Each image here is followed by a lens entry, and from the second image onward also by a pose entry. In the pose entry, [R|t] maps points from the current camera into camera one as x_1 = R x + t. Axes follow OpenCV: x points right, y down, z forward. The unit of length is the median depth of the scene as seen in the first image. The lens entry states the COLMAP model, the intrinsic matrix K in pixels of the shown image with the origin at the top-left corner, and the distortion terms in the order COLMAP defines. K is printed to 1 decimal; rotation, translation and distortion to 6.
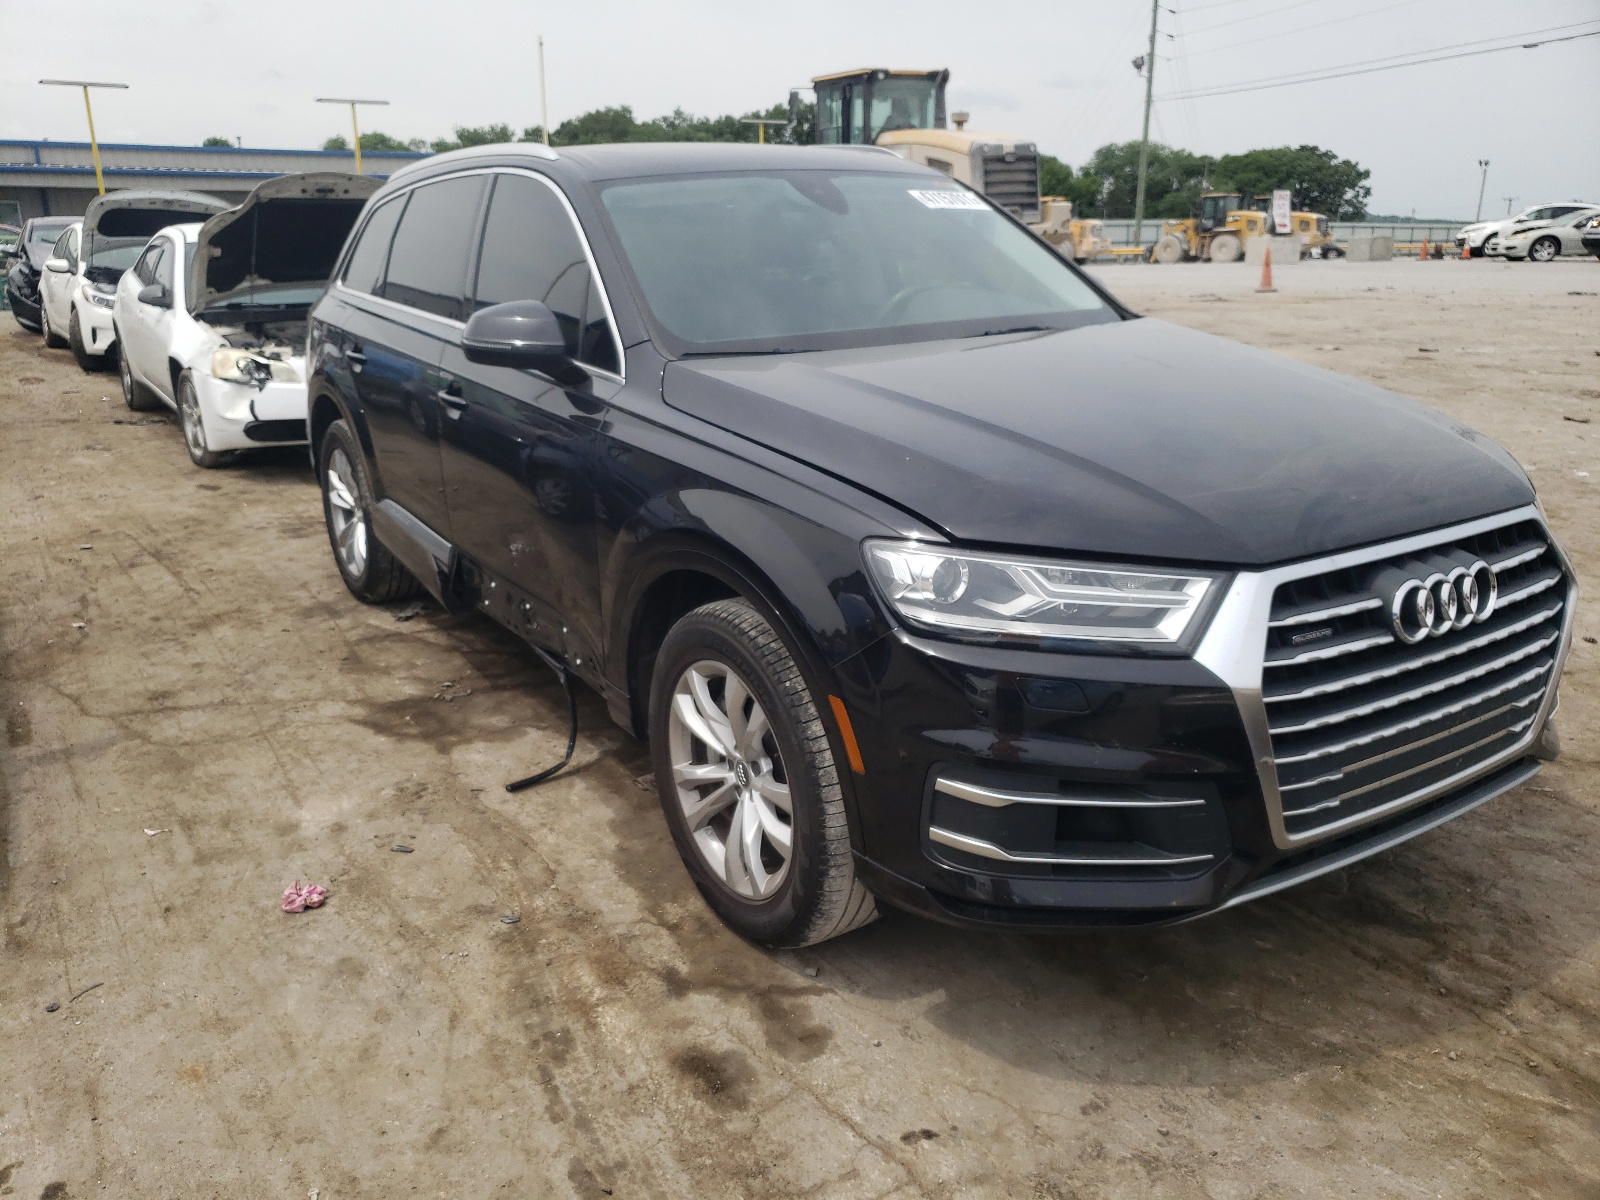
lens RADIAL K [[1253.8, 0, 776.0], [0, 1253.8, 603.4], [0, 0, 1]] dist [0.033291, 0.013242]
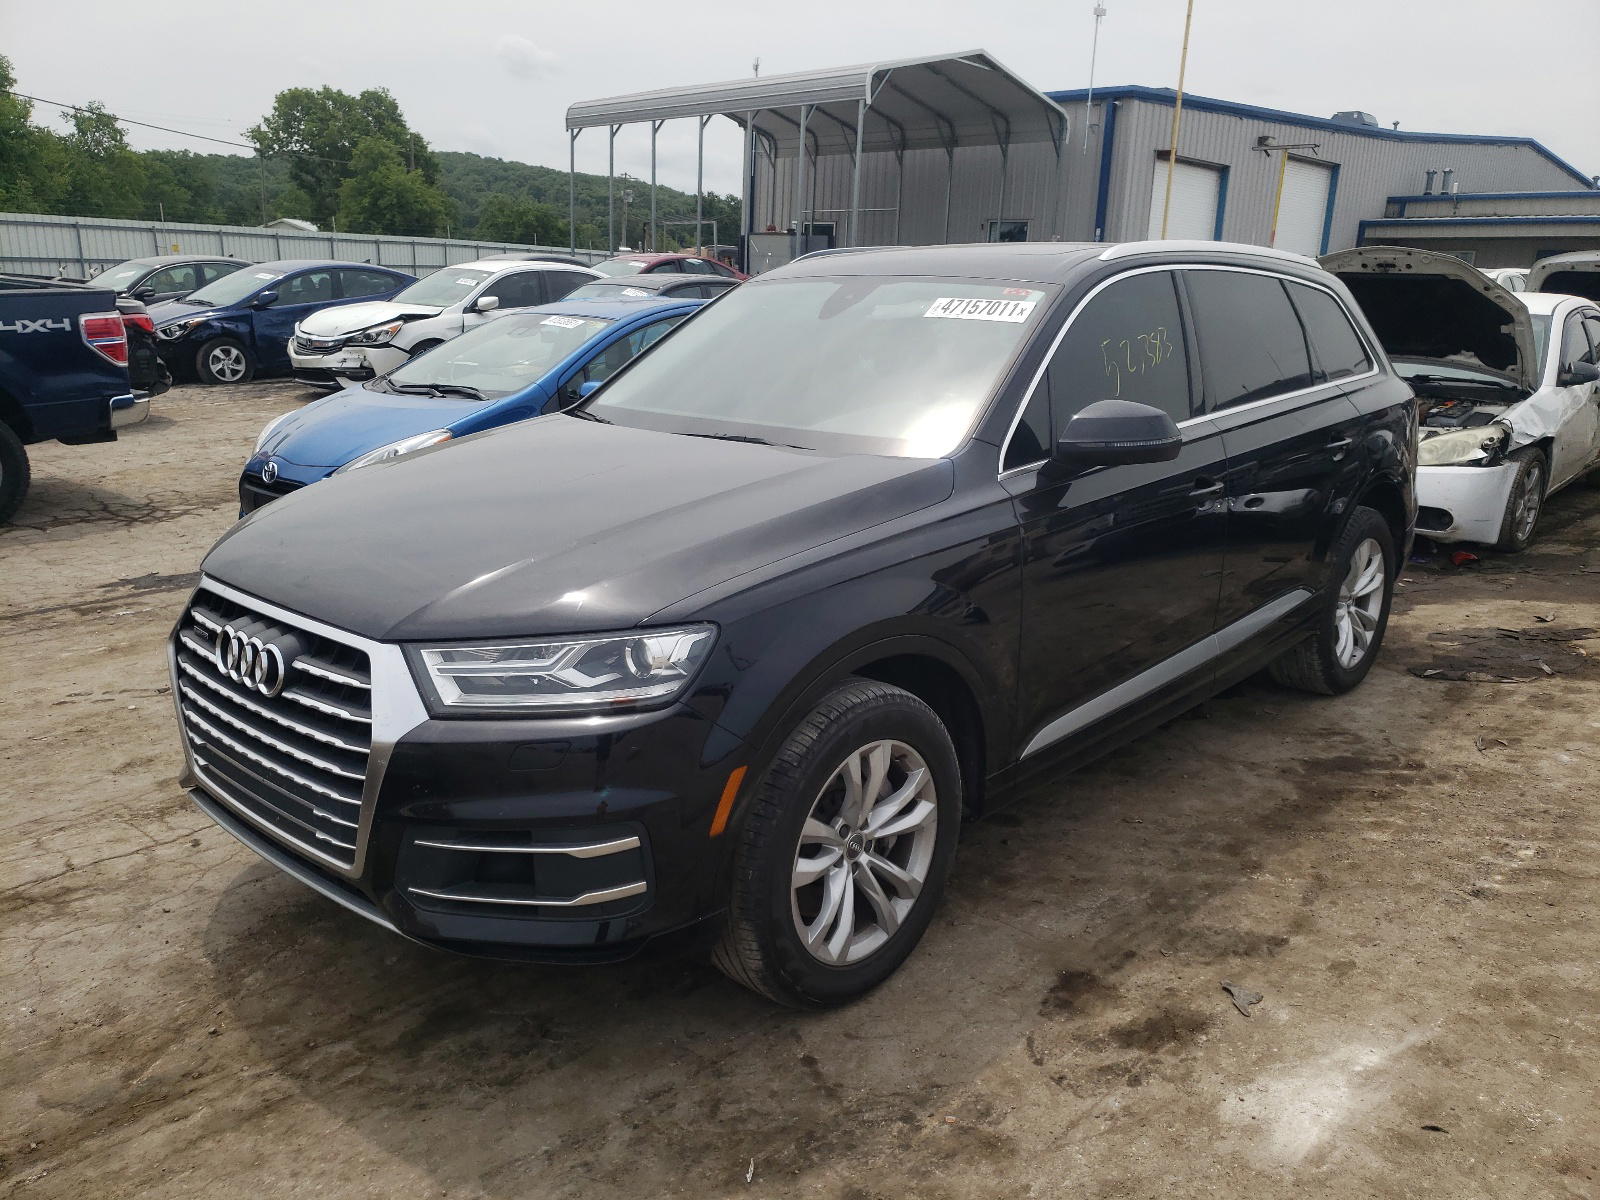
lens RADIAL K [[1253.8, 0, 776.0], [0, 1253.8, 603.4], [0, 0, 1]] dist [0.033291, 0.013242]
pose [[0.241315, 0.267142, -0.932954, 1.509688], [-0.297744, 0.935380, 0.190823, -0.370055], [0.923643, 0.231733, 0.305261, 0.933693]]
